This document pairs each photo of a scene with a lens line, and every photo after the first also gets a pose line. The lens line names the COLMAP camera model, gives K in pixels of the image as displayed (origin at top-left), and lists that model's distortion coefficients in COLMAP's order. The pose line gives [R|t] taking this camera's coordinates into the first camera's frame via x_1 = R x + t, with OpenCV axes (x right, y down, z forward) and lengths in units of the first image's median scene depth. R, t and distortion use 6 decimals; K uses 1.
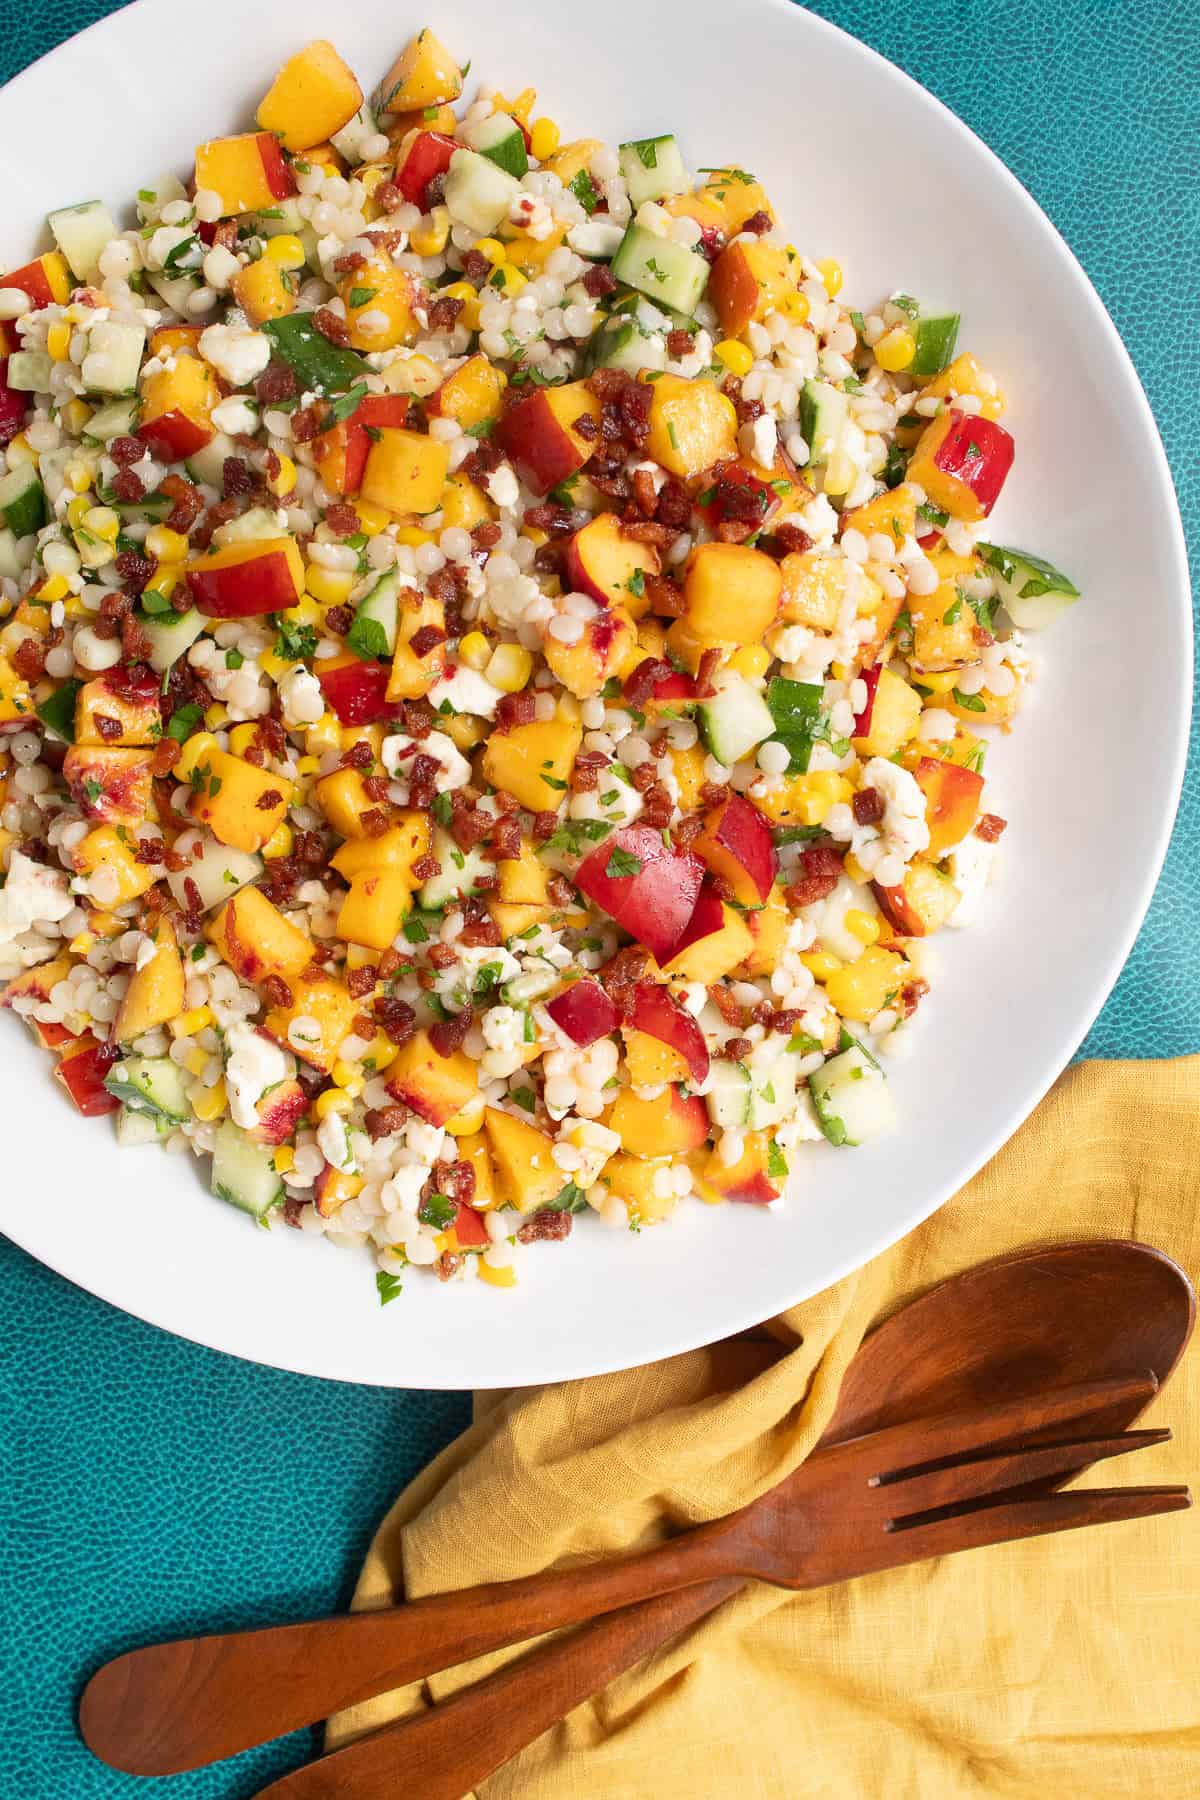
lens RADIAL K [[2332.1, 0, 588.3], [0, 2332.1, 907.4], [0, 0, 1]] dist [0.043904, 0.042244]
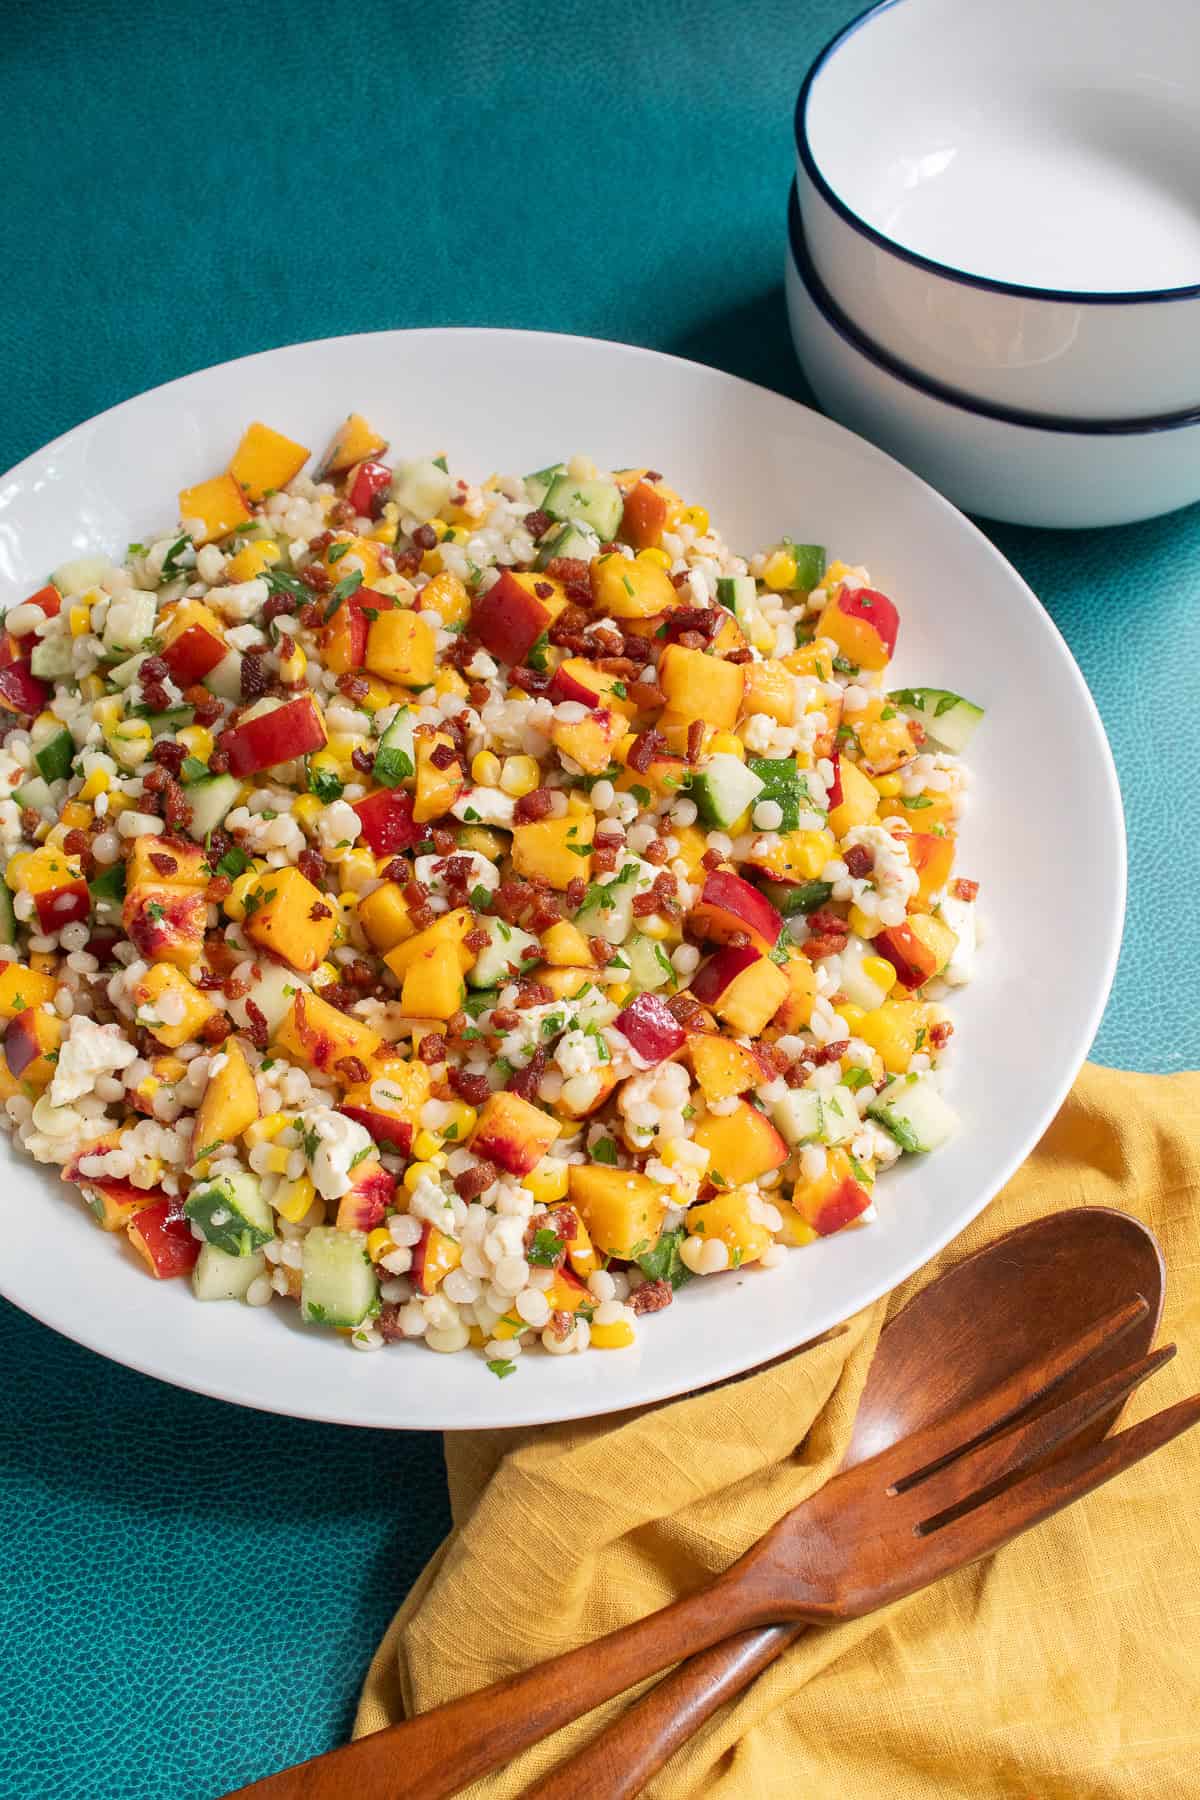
lens RADIAL K [[2332.1, 0, 588.3], [0, 2332.1, 907.4], [0, 0, 1]] dist [0.043904, 0.042244]
pose [[0.978608, -0.129887, 0.159548, -0.185374], [0.193866, 0.841772, -0.503821, 0.510485], [-0.068864, 0.523974, 0.848946, 0.083781]]
